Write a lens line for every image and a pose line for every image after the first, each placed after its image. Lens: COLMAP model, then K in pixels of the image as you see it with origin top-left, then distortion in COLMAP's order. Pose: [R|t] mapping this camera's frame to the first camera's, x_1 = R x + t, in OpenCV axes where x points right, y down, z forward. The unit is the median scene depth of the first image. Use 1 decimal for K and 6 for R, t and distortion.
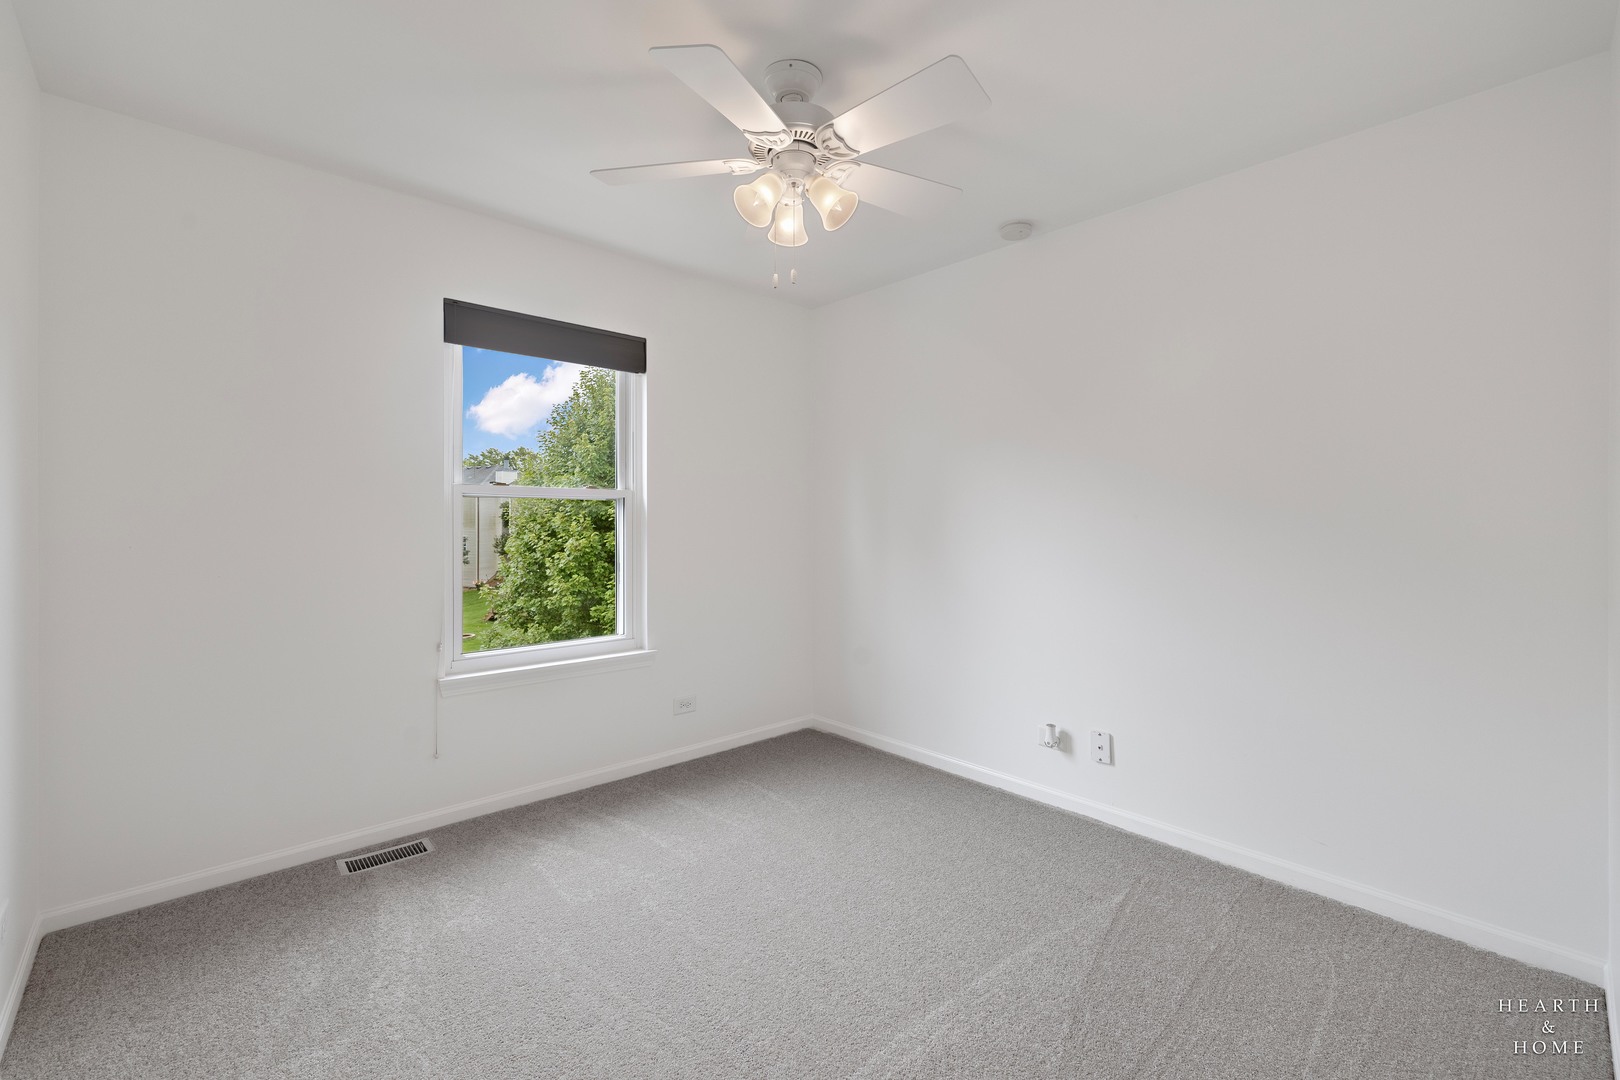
lens RADIAL K [[682.5, 0, 803.6], [0, 682.5, 535.9], [0, 0, 1]] dist [0.000574, 0.000032]
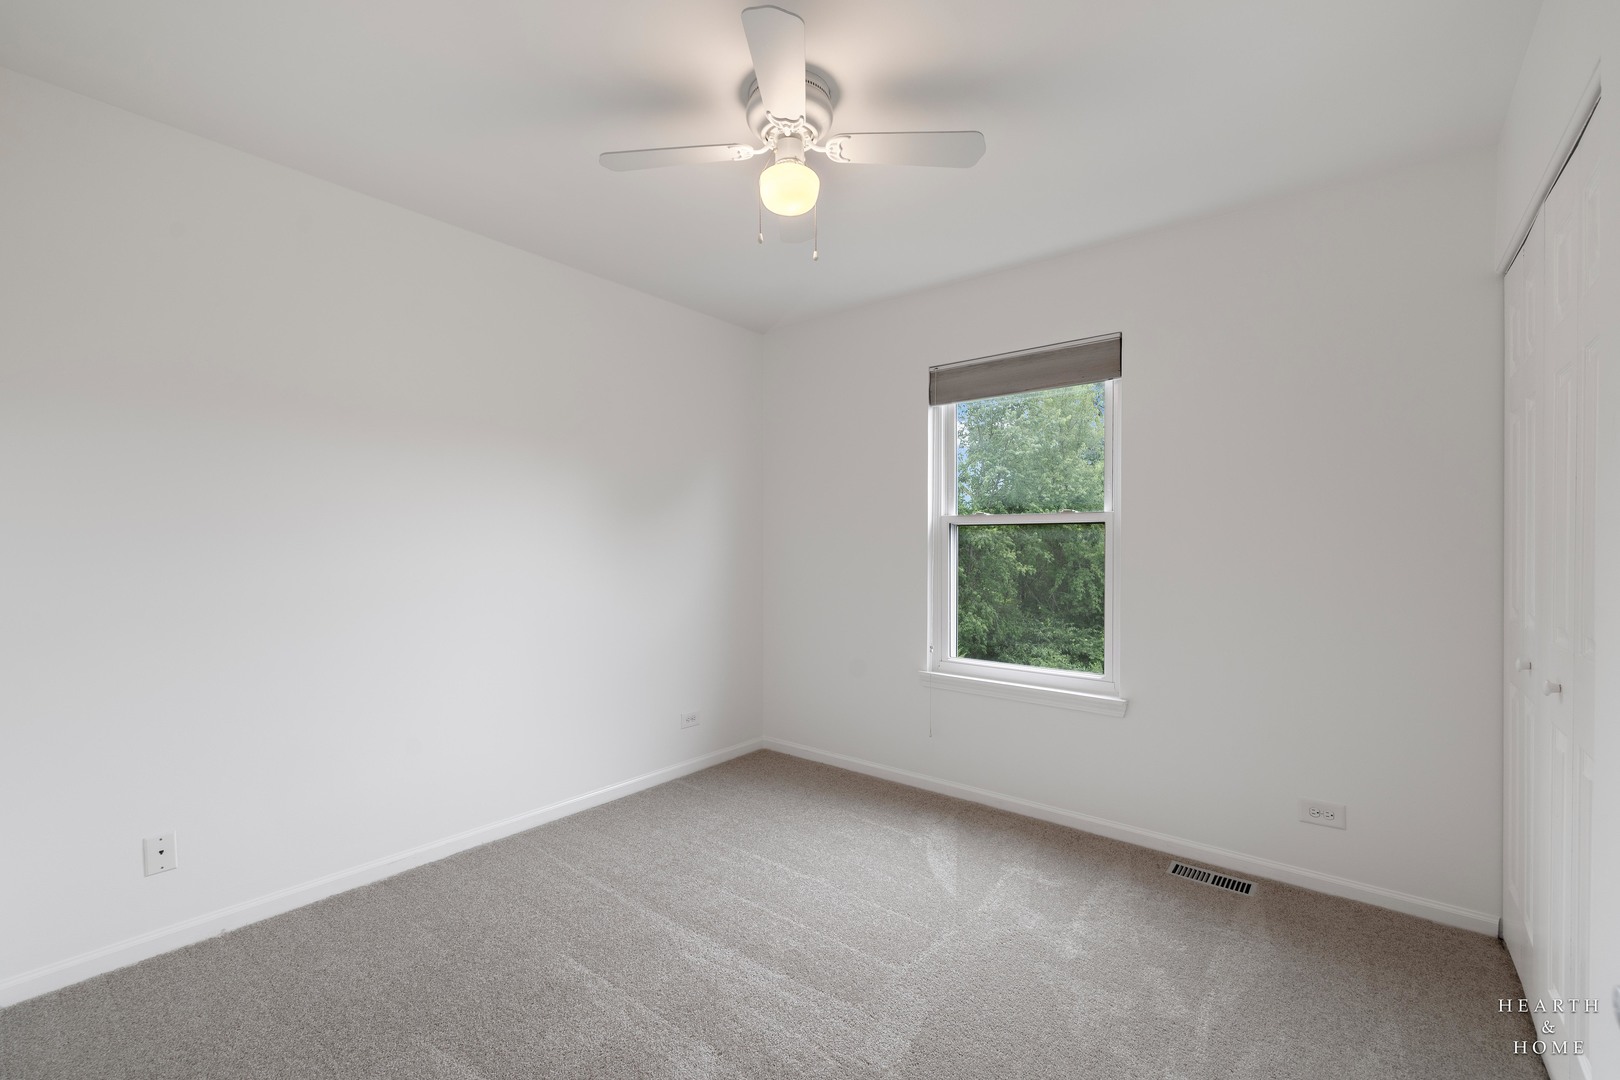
lens RADIAL K [[682.5, 0, 803.6], [0, 682.5, 535.9], [0, 0, 1]] dist [0.000574, 0.000032]
pose [[0.155036, -0.011611, -0.987841, 0.566283], [-0.017965, 0.999732, -0.014571, -0.015975], [0.987745, 0.020006, 0.154786, 0.477335]]
